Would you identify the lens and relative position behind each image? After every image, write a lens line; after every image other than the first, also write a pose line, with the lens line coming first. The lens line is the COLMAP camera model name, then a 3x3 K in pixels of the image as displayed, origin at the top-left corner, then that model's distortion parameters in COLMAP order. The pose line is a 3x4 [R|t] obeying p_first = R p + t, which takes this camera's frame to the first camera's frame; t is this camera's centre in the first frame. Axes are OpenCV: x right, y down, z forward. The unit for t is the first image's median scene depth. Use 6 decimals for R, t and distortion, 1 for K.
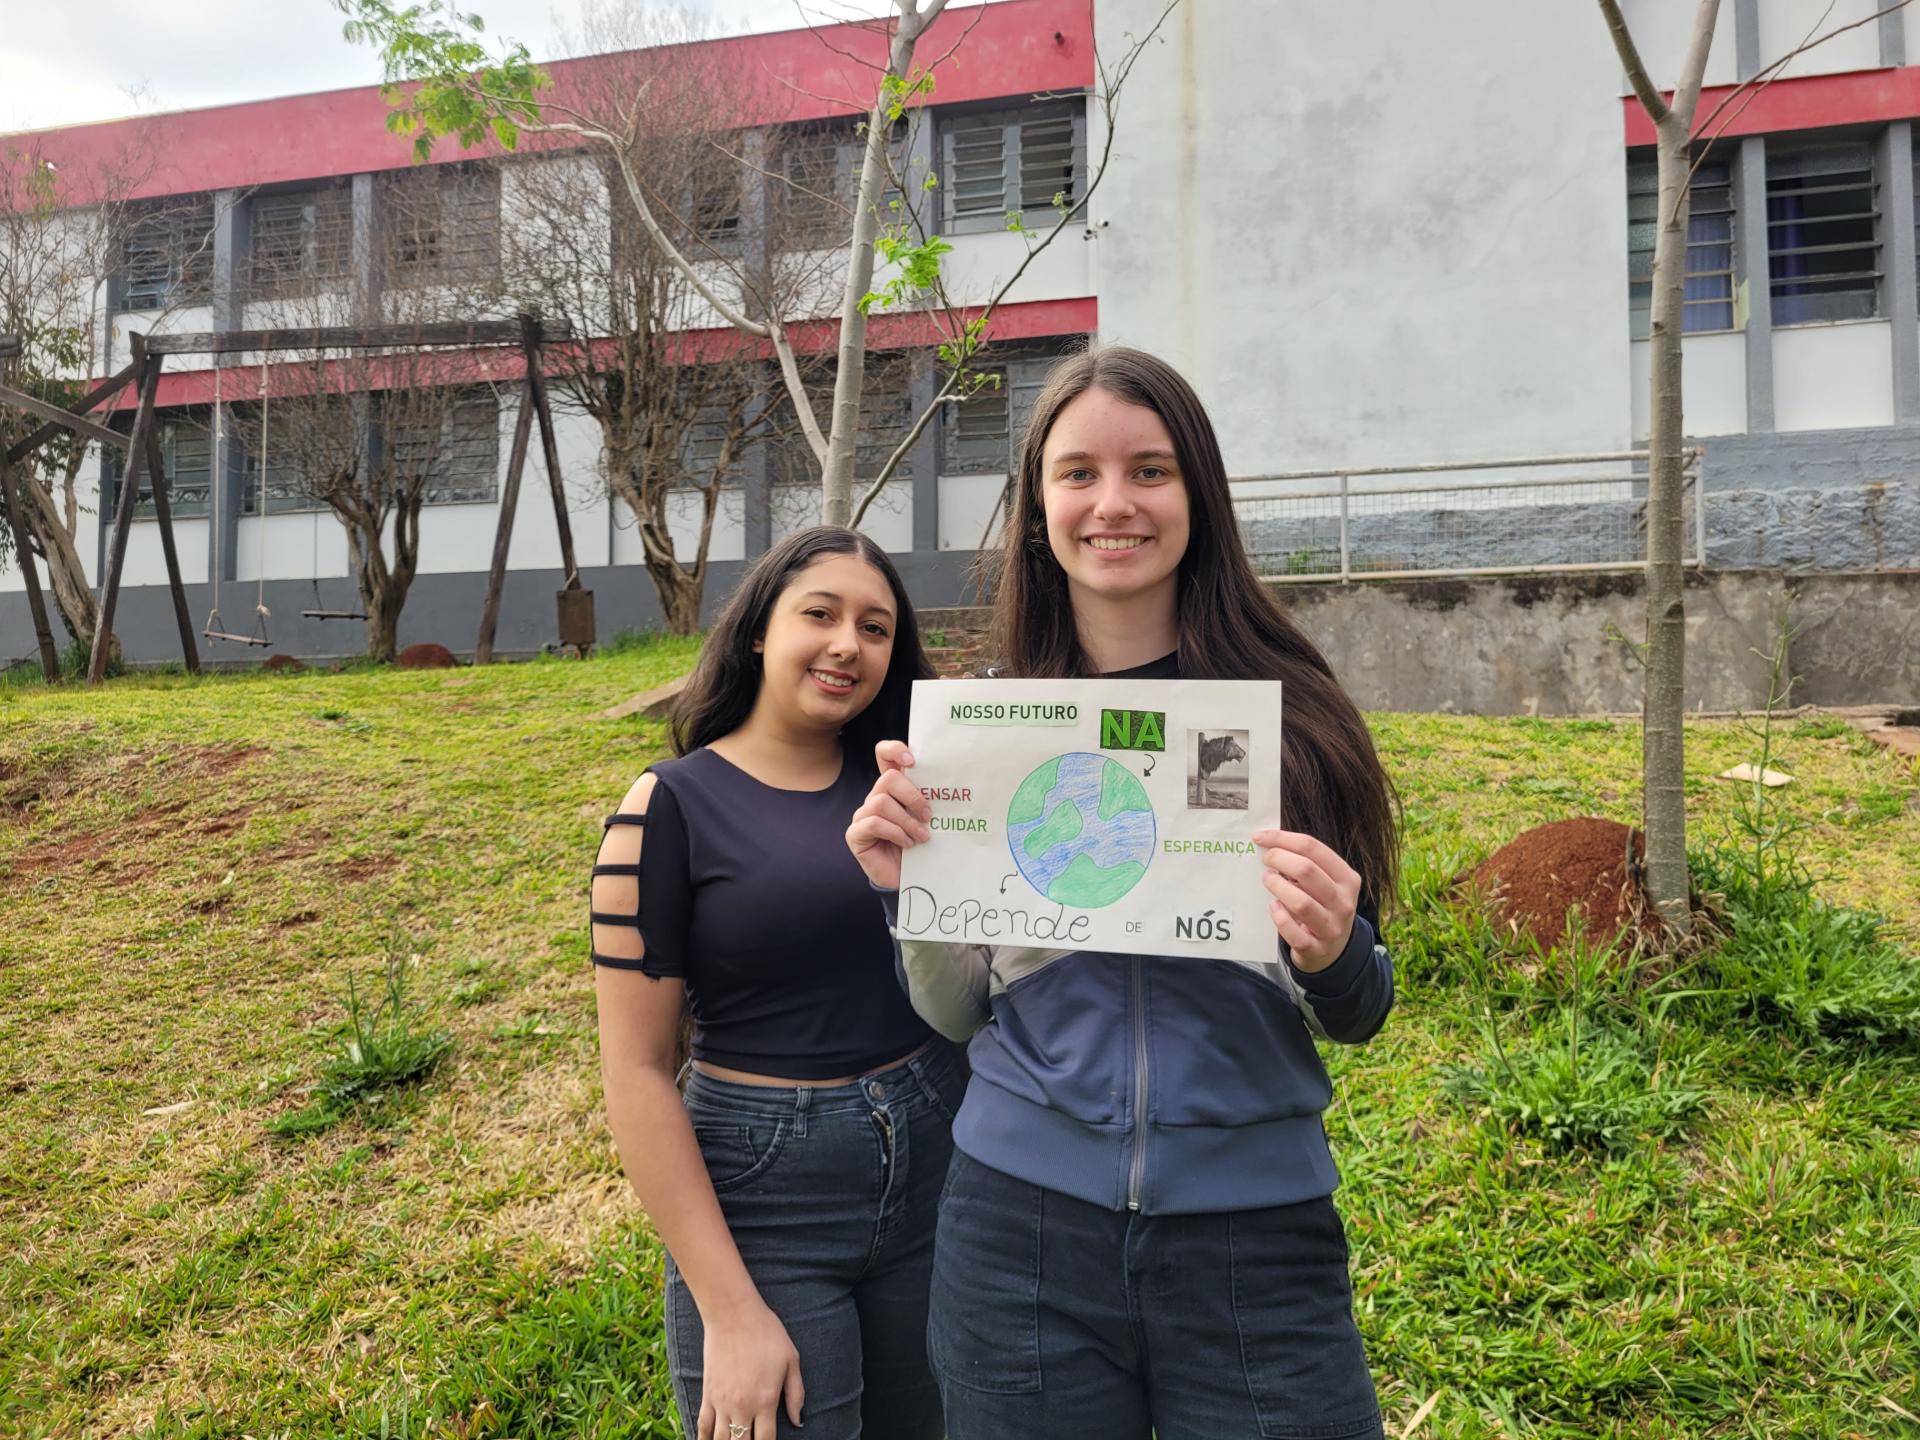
lens RADIAL K [[1486.3, 0, 960.0], [0, 1486.3, 720.0], [0, 0, 1]] dist [0.049859, -0.046236]
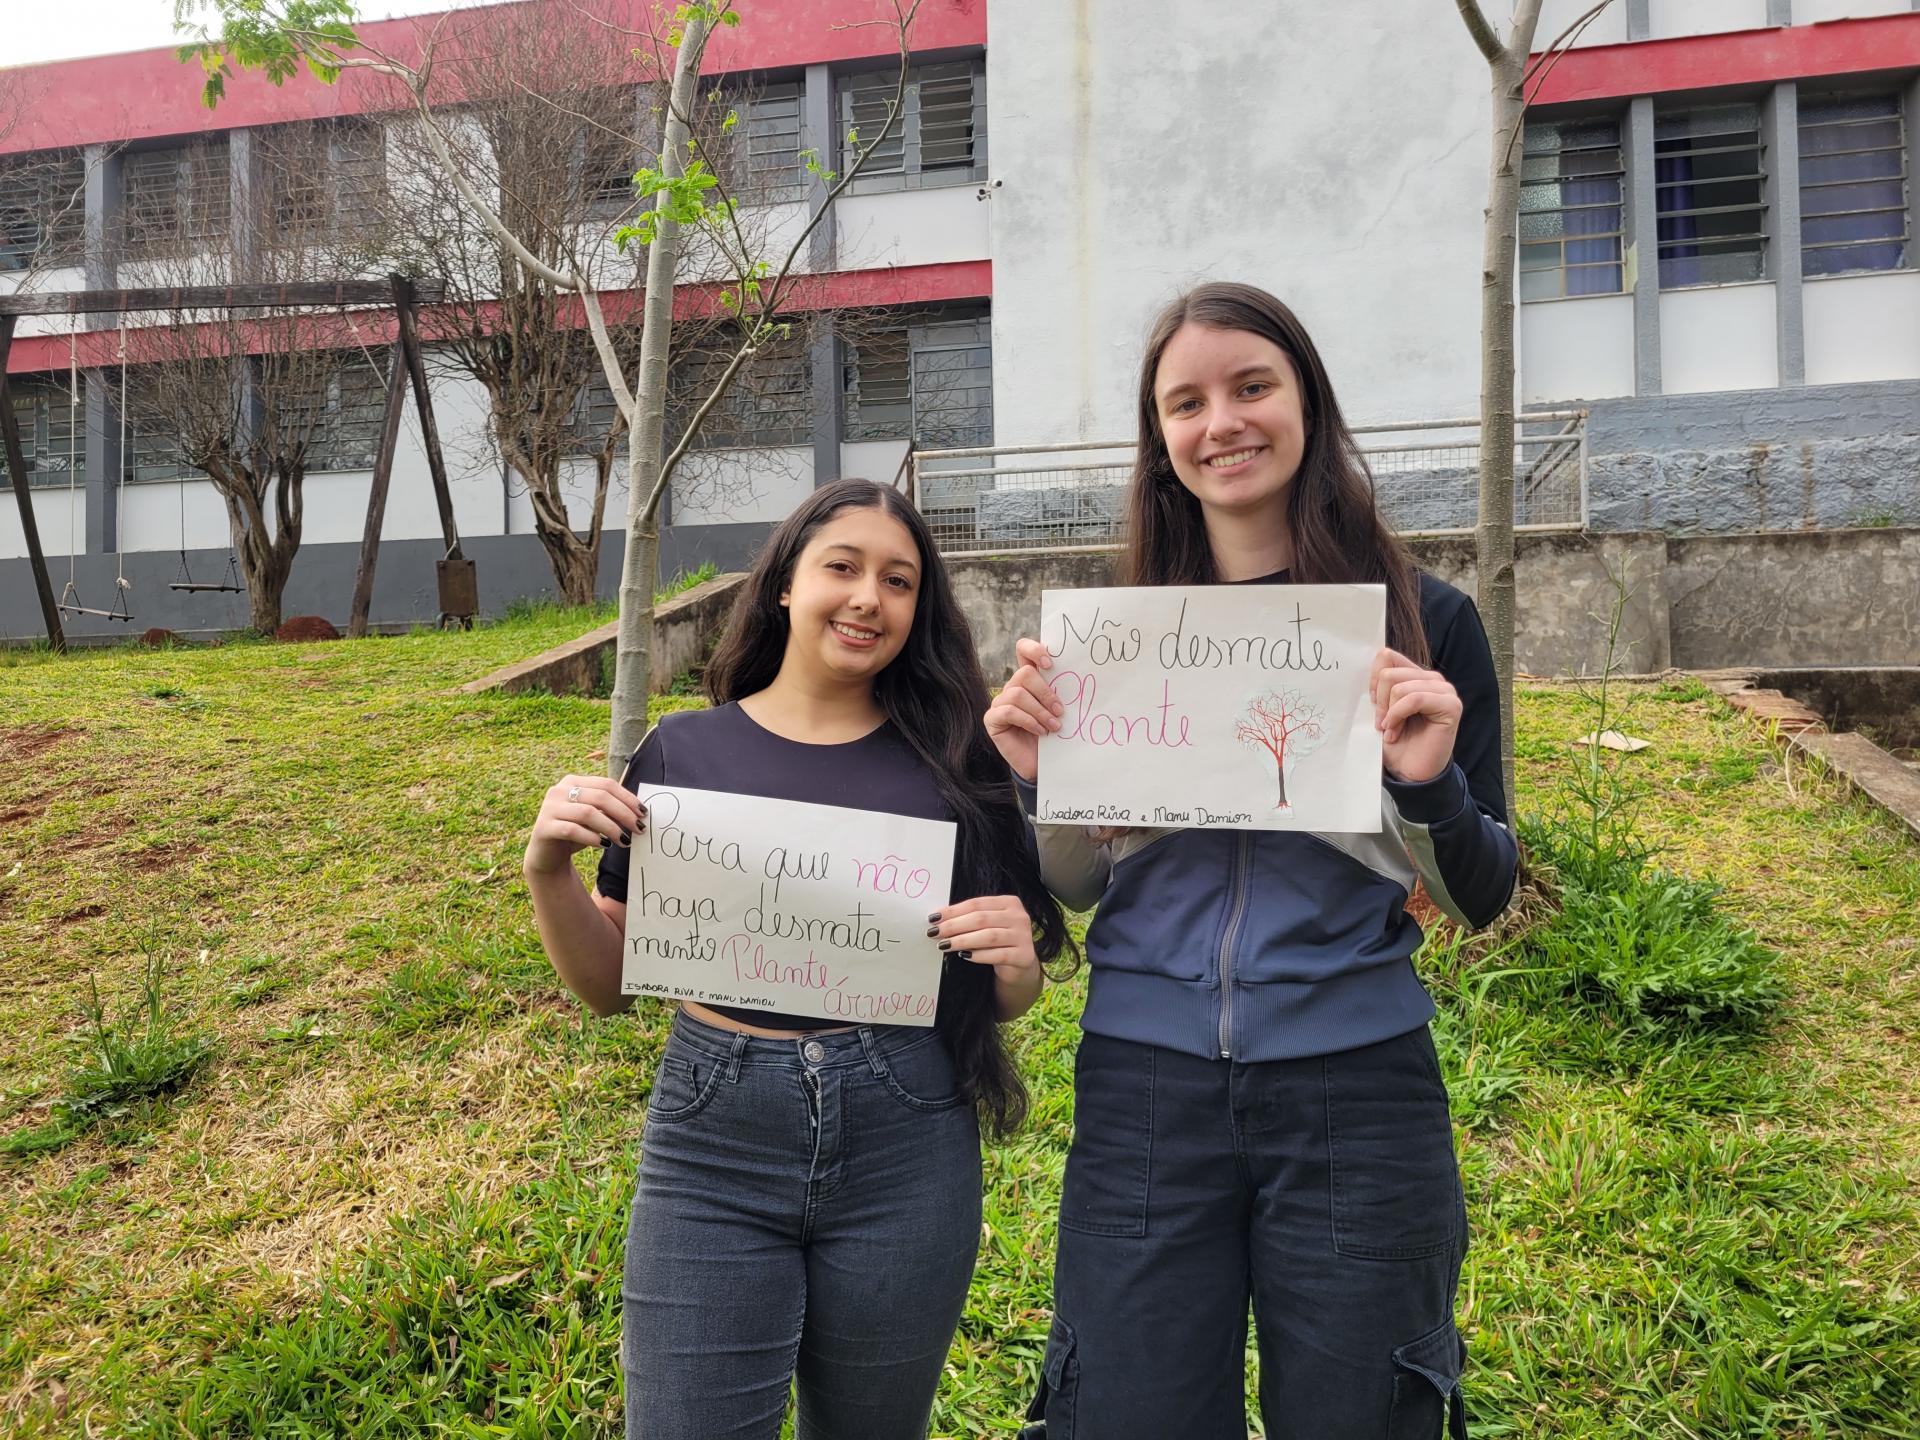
lens RADIAL K [[1474.5, 0, 963.5], [0, 1474.5, 714.4], [0, 0, 1]] dist [0.057705, -0.049049]
pose [[0.999048, -0.010830, 0.042261, 0.036811], [0.010068, 0.999784, 0.018200, -0.001451], [-0.042449, -0.017758, 0.998941, 0.025280]]
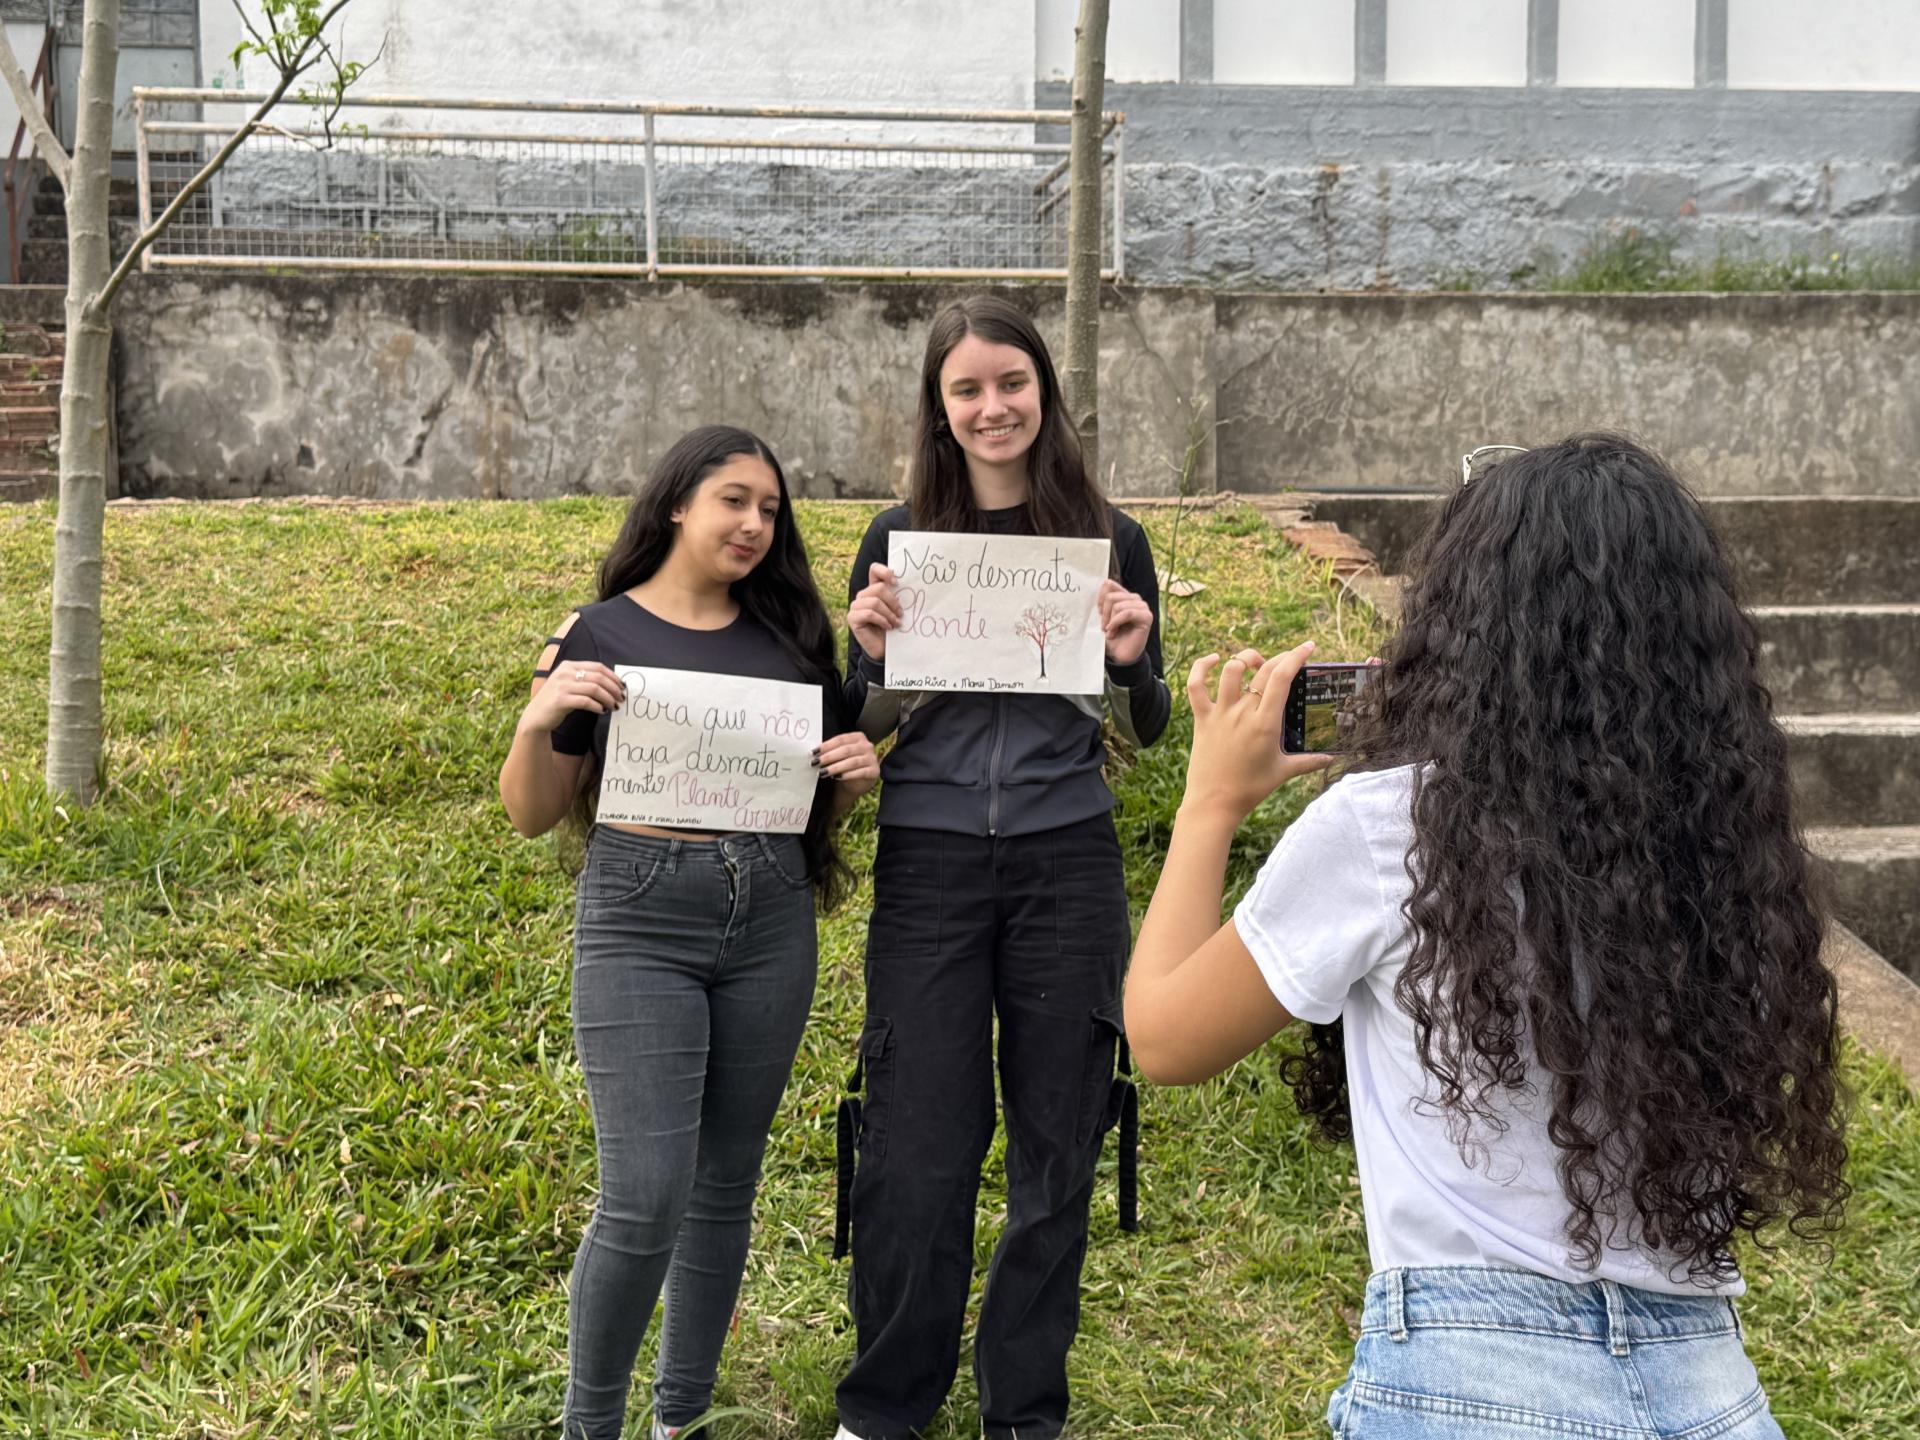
lens RADIAL K [[2715.6, 0, 953.0], [0, 2715.6, 722.6], [0, 0, 1]] dist [0.224660, 0.017183]
pose [[0.921614, -0.031570, 0.386821, -0.111799], [-0.011301, 0.994081, 0.108055, -0.029673], [-0.387942, -0.103957, 0.915802, -0.230080]]
